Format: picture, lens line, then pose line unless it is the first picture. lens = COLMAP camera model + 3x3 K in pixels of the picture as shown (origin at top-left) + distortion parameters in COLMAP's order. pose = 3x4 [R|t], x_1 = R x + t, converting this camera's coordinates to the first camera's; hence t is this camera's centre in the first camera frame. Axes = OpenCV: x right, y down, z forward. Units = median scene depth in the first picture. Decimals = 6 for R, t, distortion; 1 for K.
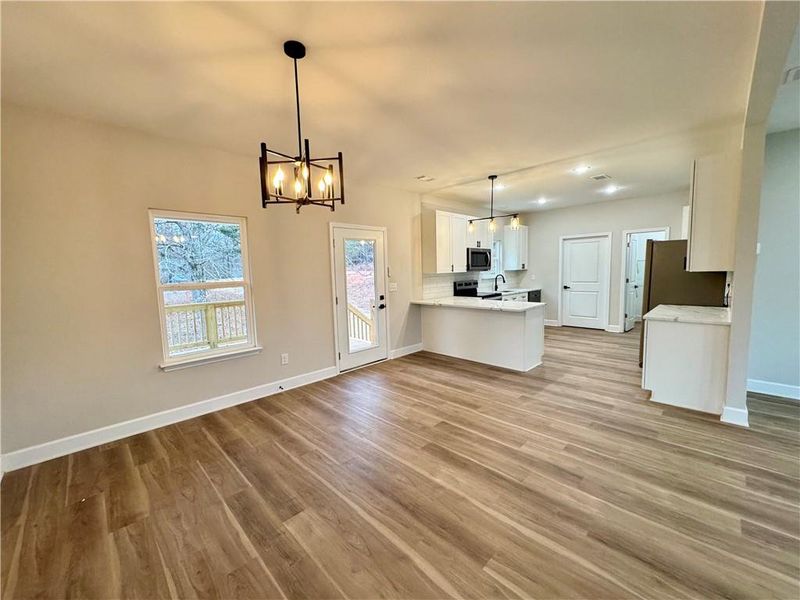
lens RADIAL K [[320.5, 0, 400.0], [0, 320.5, 300.0], [0, 0, 1]] dist [-0.001458, 0.000041]
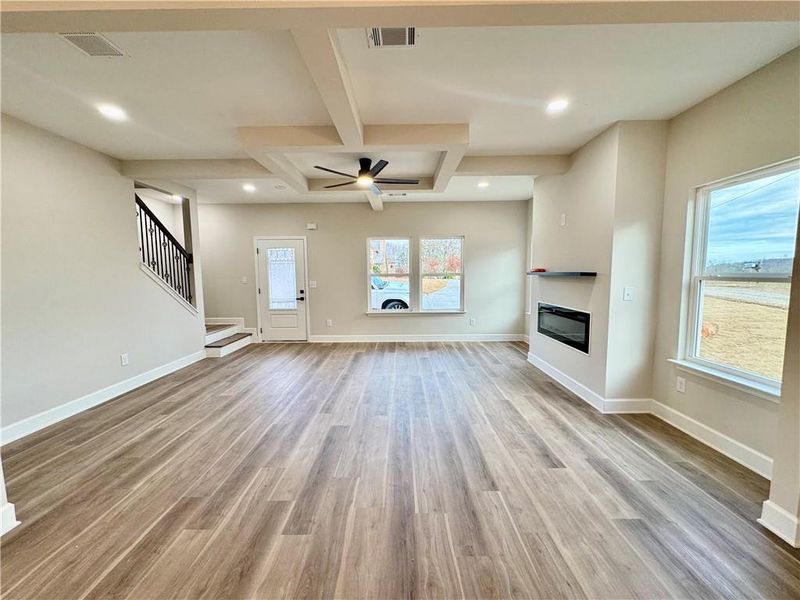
lens RADIAL K [[320.5, 0, 400.0], [0, 320.5, 300.0], [0, 0, 1]] dist [-0.001458, 0.000041]
pose [[-0.699733, -0.028952, 0.713818, 0.111542], [0.094096, 0.986739, 0.132261, -0.068363], [-0.708181, 0.159714, -0.687729, 0.900753]]
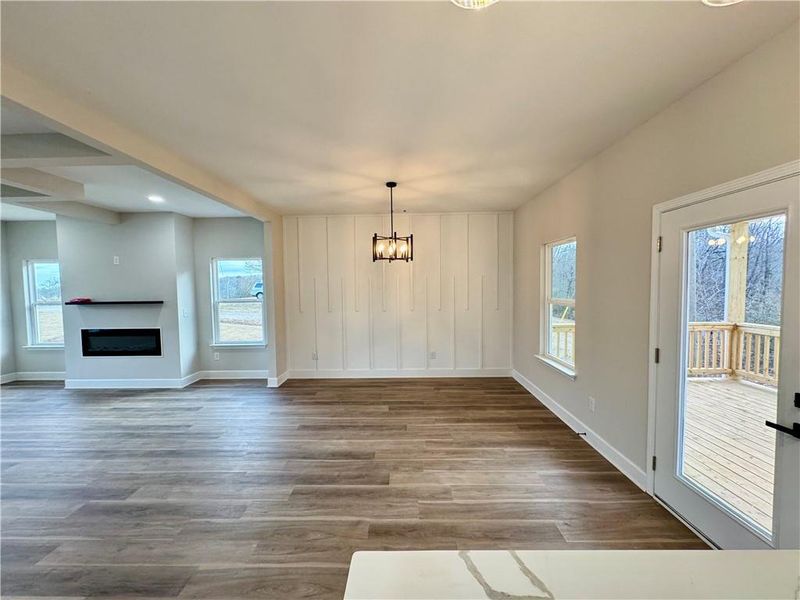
lens RADIAL K [[320.5, 0, 400.0], [0, 320.5, 300.0], [0, 0, 1]] dist [-0.001458, 0.000041]
pose [[-0.723720, 0.068150, -0.686721, 0.766180], [-0.031531, 0.990807, 0.131557, -0.241115], [0.689373, 0.116863, -0.714918, 1.839323]]
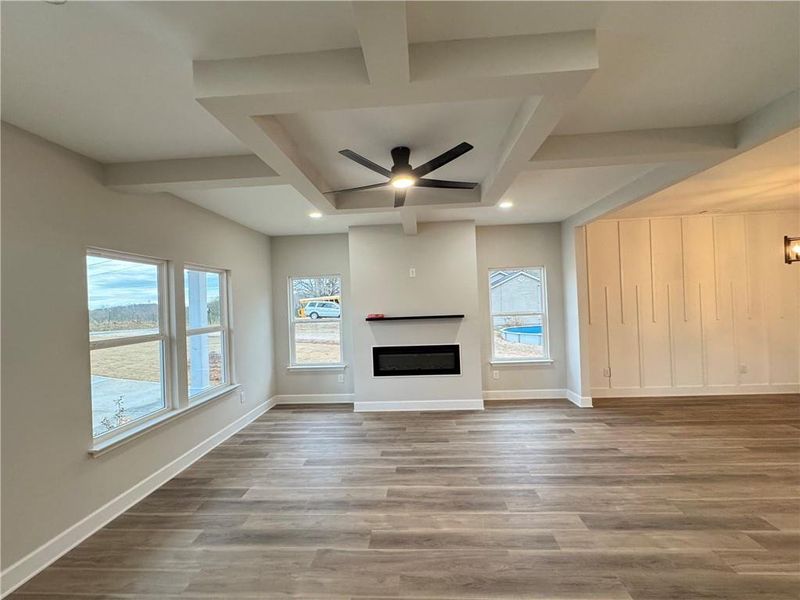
lens RADIAL K [[341.4, 0, 400.0], [0, 341.4, 300.0], [0, 0, 1]] dist [-0.002662, 0.000121]
pose [[-0.744723, 0.046190, -0.665773, 2.017725], [-0.007528, 0.996957, 0.077587, -0.165658], [0.667331, 0.062792, -0.742109, 0.653954]]
